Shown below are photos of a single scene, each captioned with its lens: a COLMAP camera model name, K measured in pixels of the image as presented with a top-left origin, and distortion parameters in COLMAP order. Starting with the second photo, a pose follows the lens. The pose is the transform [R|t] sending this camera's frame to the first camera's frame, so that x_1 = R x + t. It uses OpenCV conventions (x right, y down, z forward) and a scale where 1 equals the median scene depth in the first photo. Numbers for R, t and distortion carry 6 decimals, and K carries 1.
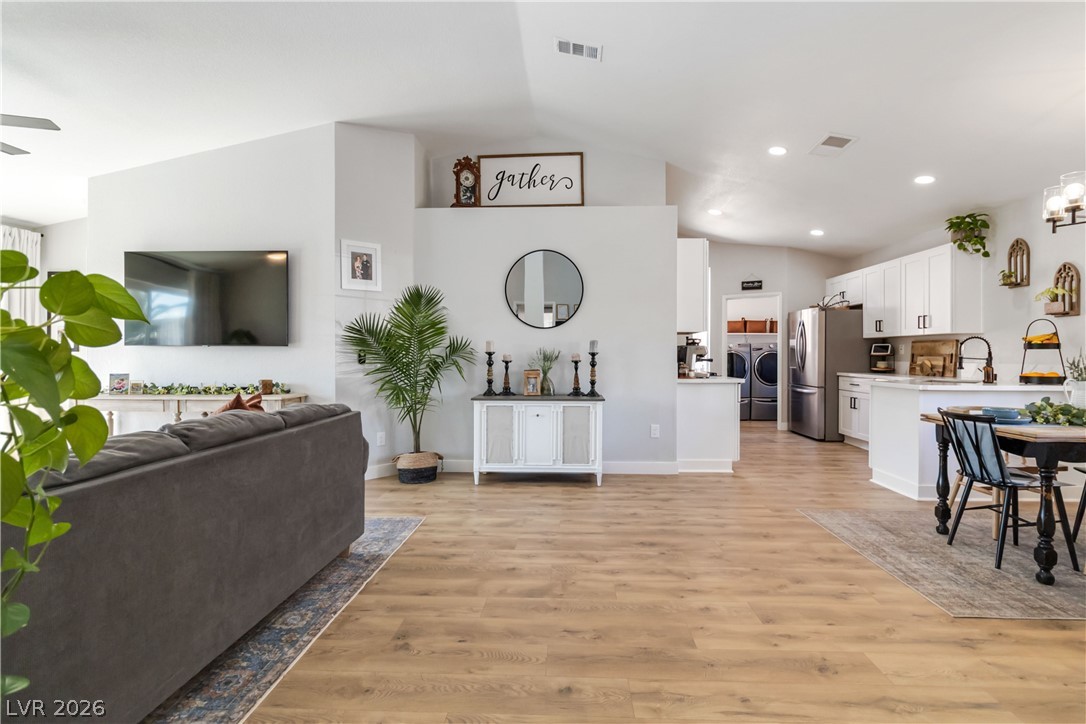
lens RADIAL K [[503.1, 0, 553.9], [0, 503.1, 355.8], [0, 0, 1]] dist [0.000820, 0.000316]
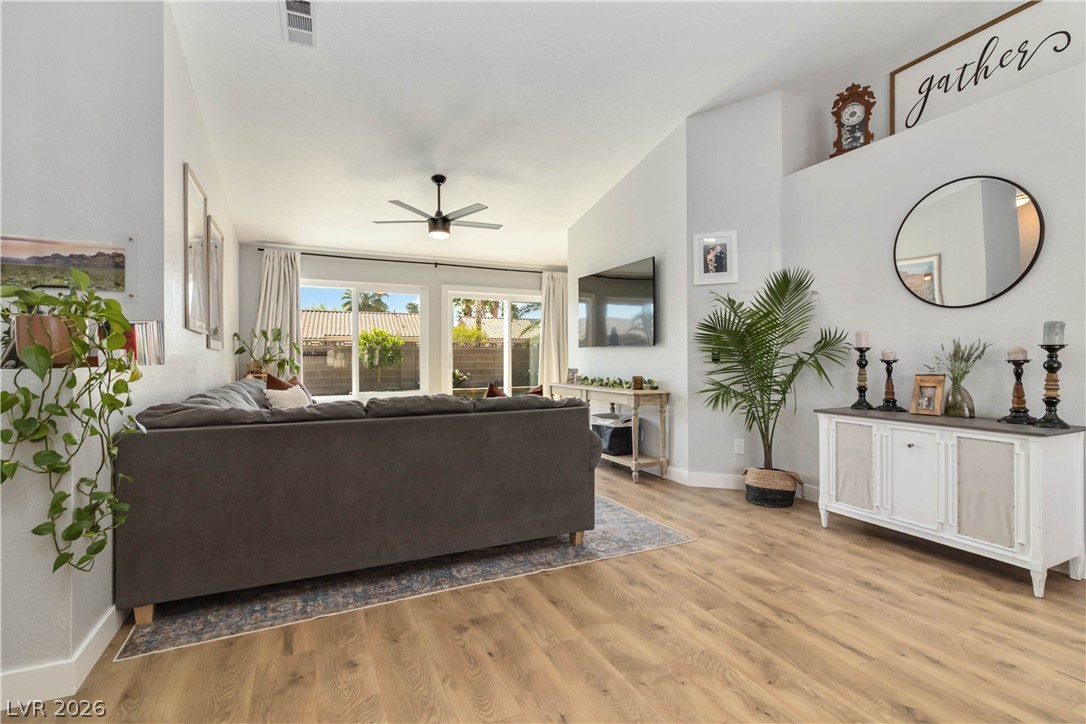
lens RADIAL K [[507.8, 0, 555.4], [0, 507.8, 358.2], [0, 0, 1]] dist [-0.000720, 0.000545]
pose [[0.471454, -0.001283, -0.881890, 0.288548], [0.001597, 0.999999, -0.000601, 0.006729], [0.881889, -0.001125, 0.471456, 0.270032]]
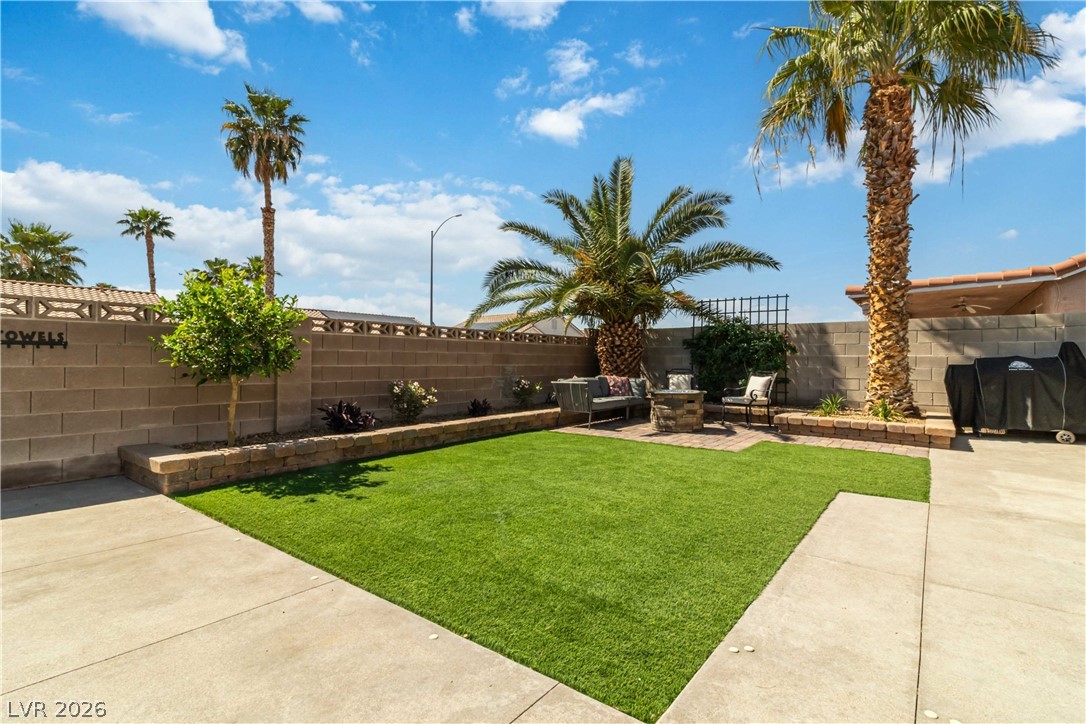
lens RADIAL K [[503.1, 0, 553.9], [0, 503.1, 355.8], [0, 0, 1]] dist [0.000820, 0.000316]
pose [[0.818830, -0.001523, -0.574034, -1.530094], [-0.005907, 0.999921, -0.011079, 0.012240], [0.574006, 0.012463, 0.818756, 0.259810]]
